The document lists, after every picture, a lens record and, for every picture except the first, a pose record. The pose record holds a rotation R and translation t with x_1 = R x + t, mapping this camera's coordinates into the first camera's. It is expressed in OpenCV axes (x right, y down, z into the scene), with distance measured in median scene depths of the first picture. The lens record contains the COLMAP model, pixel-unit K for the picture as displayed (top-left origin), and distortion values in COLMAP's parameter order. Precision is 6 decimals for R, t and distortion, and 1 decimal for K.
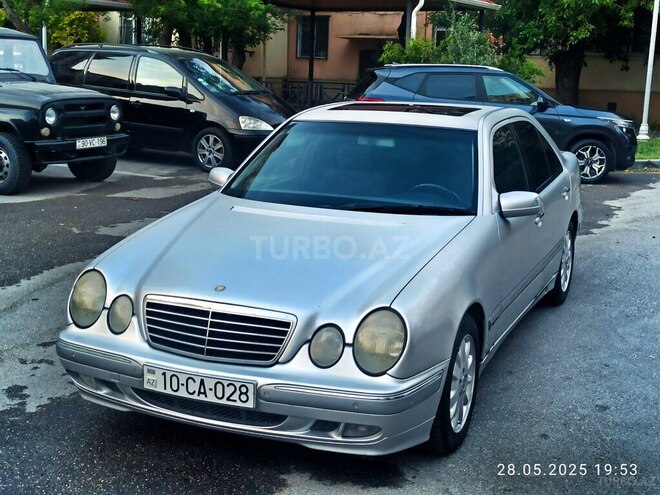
lens RADIAL K [[915.4, 0, 330.0], [0, 915.4, 247.5], [0, 0, 1]] dist [0.035488, -0.017697]
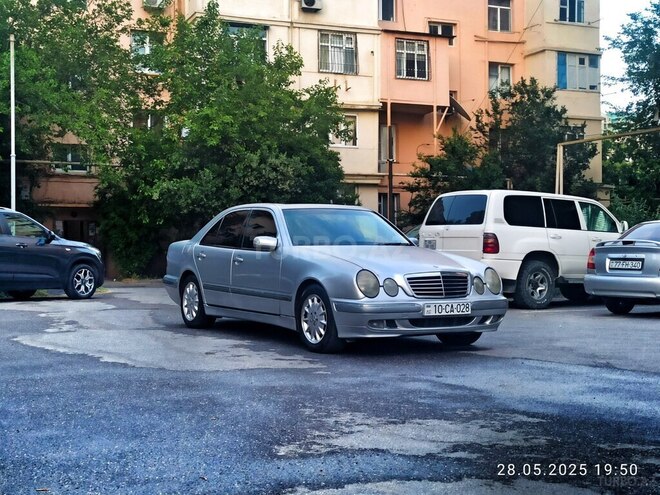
lens RADIAL K [[915.4, 0, 330.0], [0, 915.4, 247.5], [0, 0, 1]] dist [0.035488, -0.017697]
pose [[0.582584, -0.016430, 0.812605, -2.050077], [0.169835, 0.980186, -0.101942, 0.180029], [-0.794829, 0.197398, 0.573831, -0.057034]]
